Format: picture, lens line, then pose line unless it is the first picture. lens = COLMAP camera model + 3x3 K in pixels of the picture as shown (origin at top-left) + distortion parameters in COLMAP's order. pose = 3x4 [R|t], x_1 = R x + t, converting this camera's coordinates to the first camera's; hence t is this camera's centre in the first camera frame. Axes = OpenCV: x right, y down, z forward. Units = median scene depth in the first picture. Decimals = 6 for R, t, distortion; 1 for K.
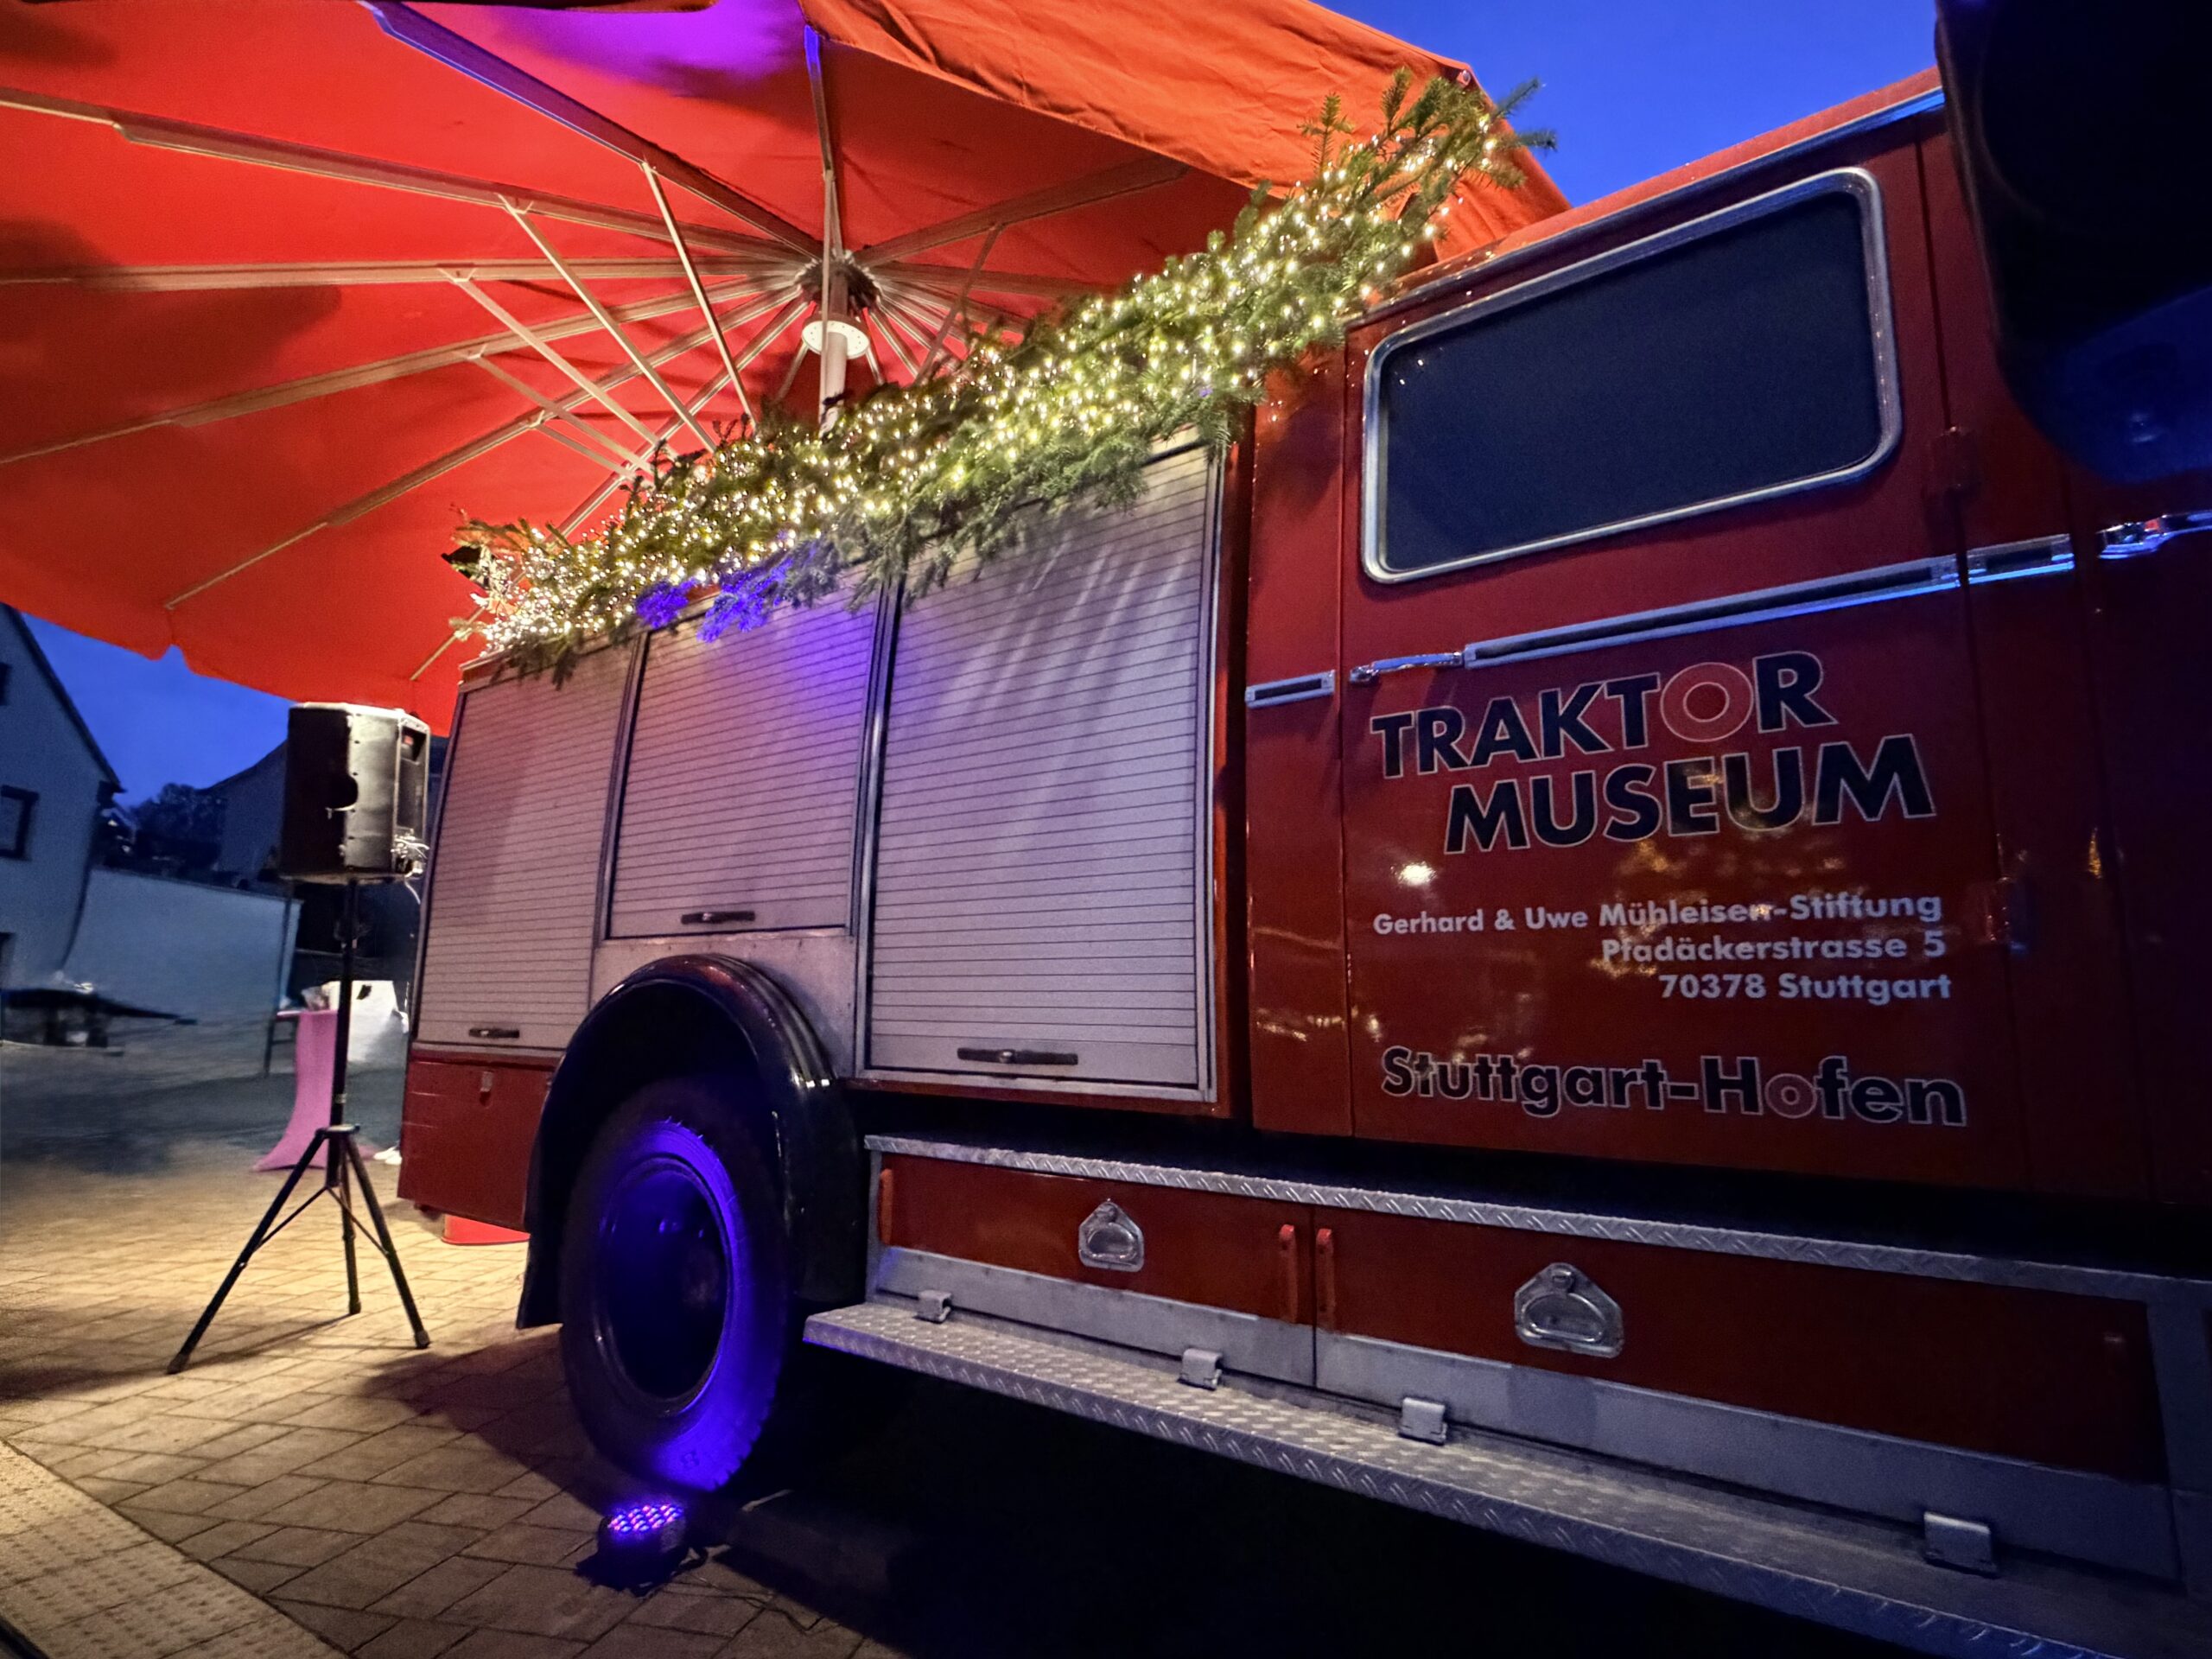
lens RADIAL K [[1164.6, 0, 1106.0], [0, 1164.6, 829.5], [0, 0, 1]] dist [-0.001974, 0.001013]
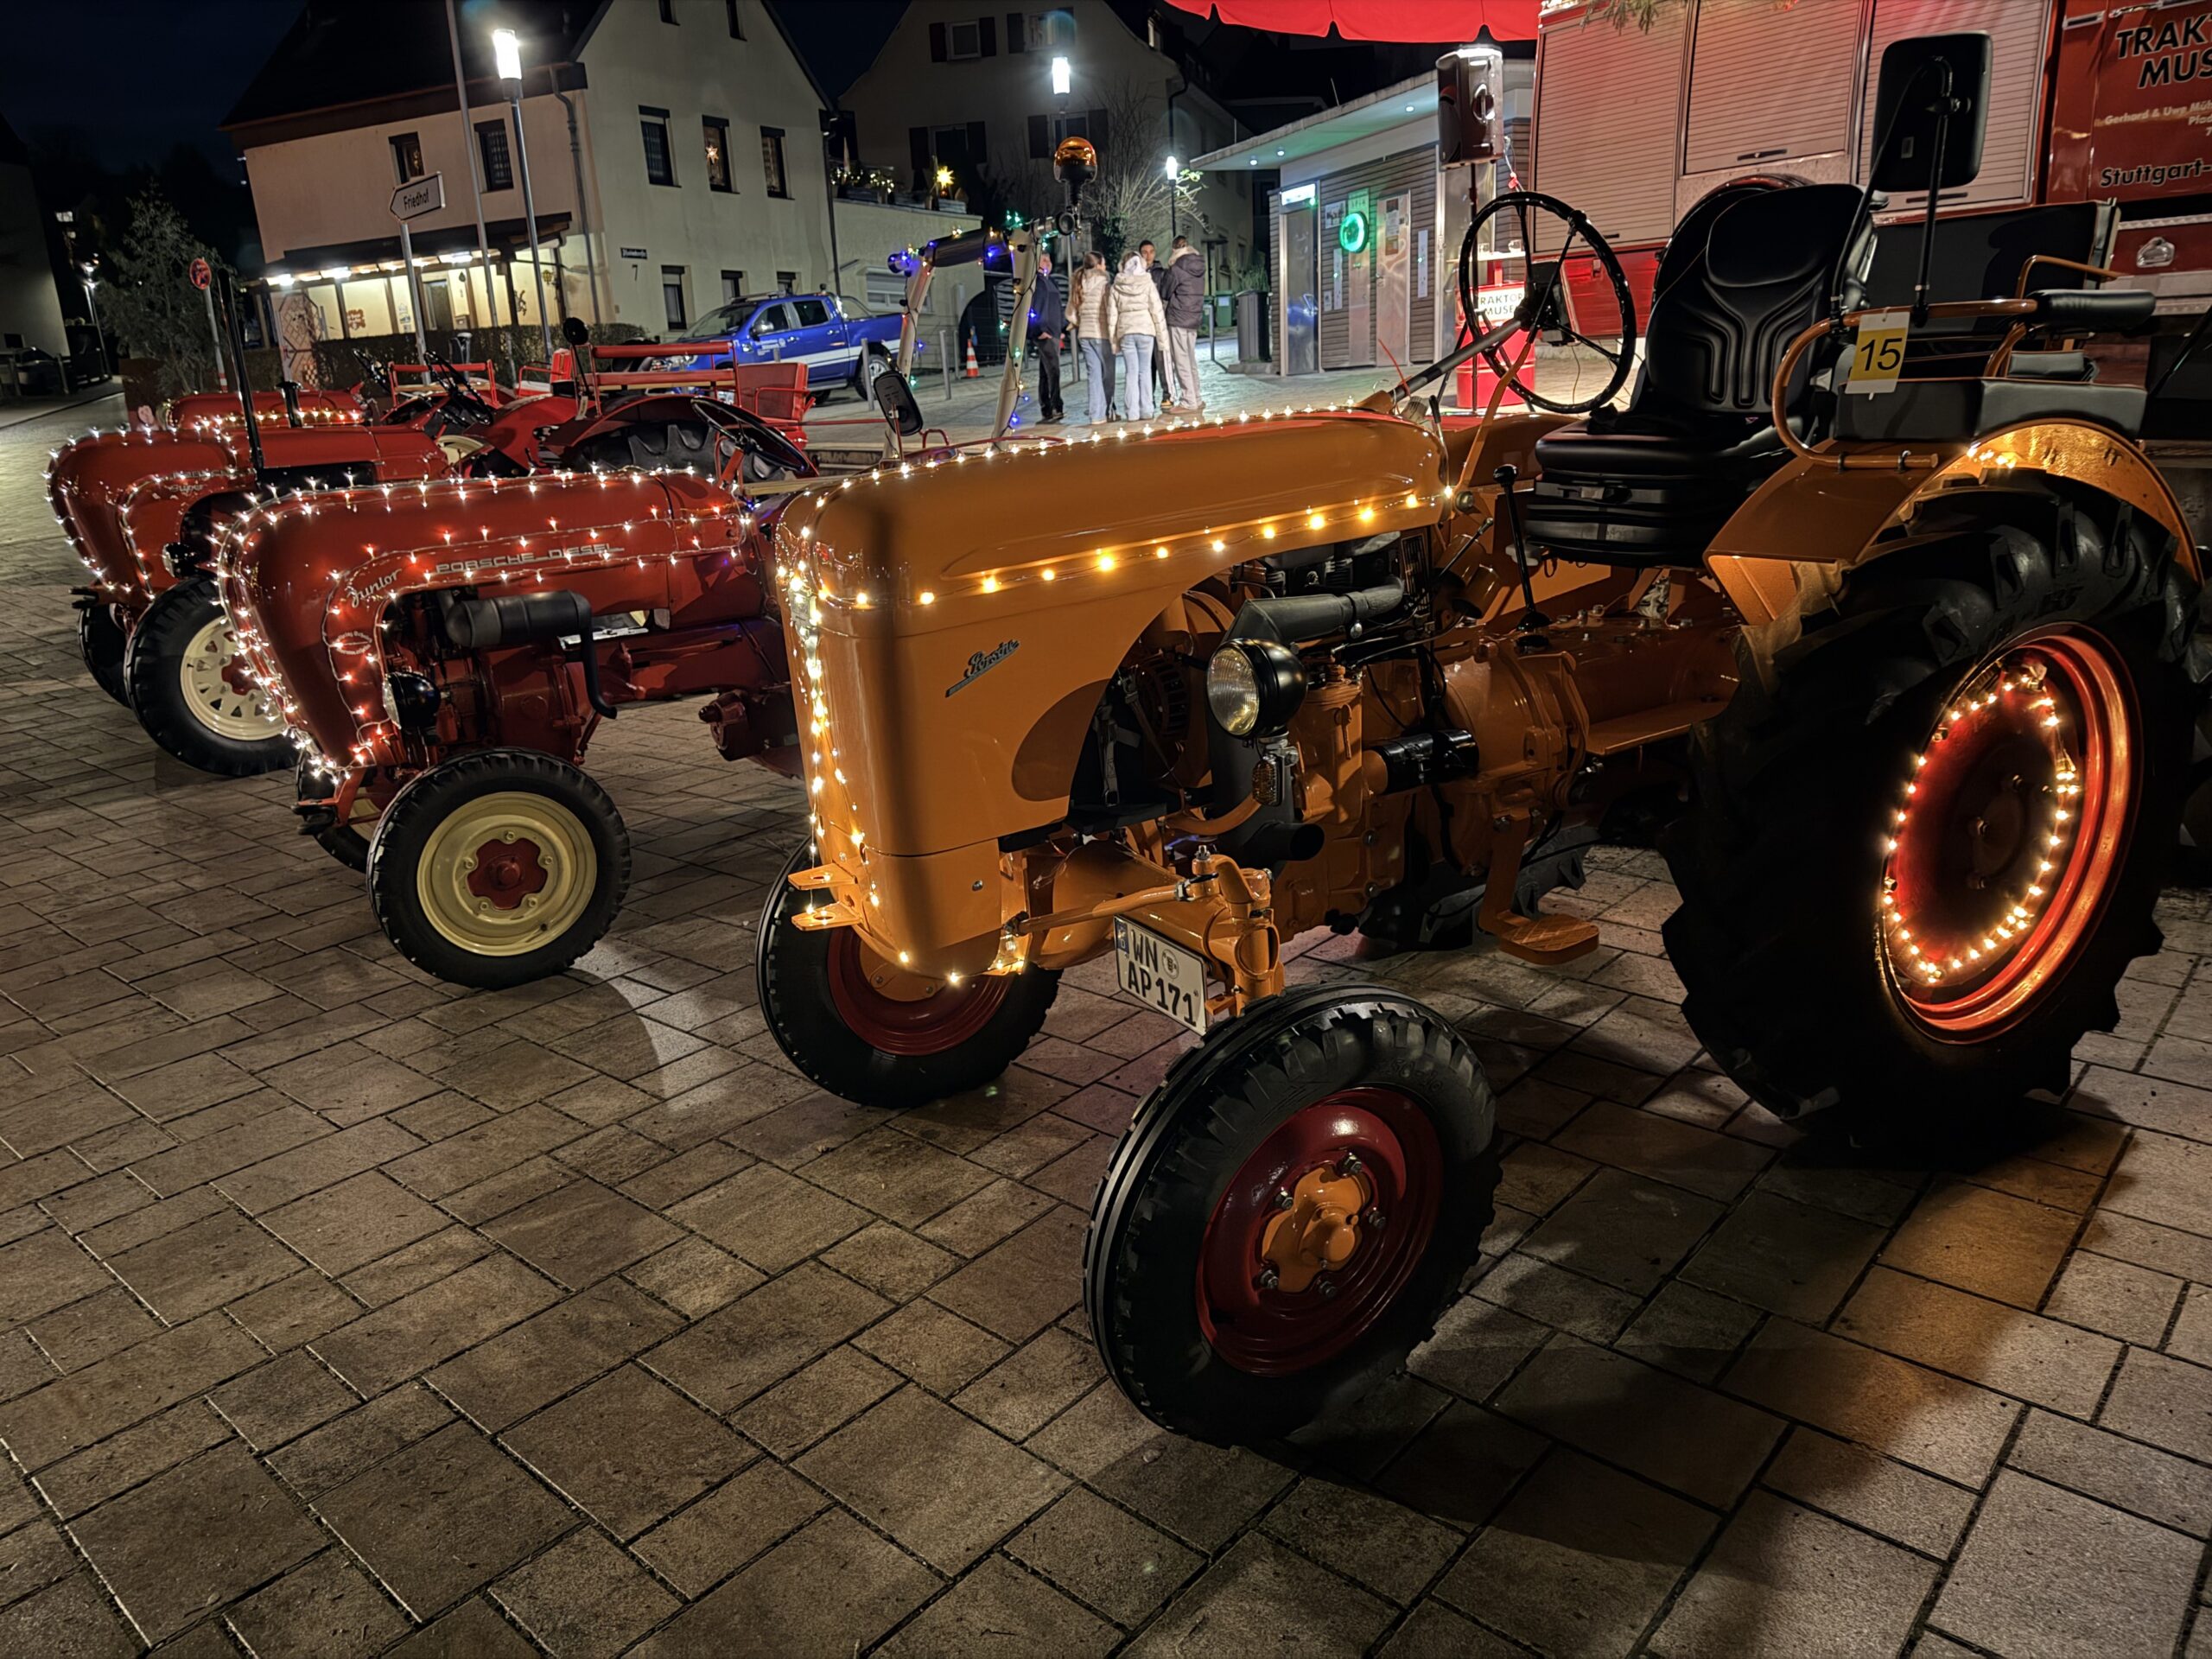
lens RADIAL K [[1560.9, 0, 1106.0], [0, 1560.9, 829.5], [0, 0, 1]] dist [0.004660, 0.000668]
pose [[0.900727, 0.059290, -0.430320, -0.186540], [0.145939, 0.891755, 0.428340, -0.330830], [0.409136, -0.448618, 0.794575, -3.413620]]
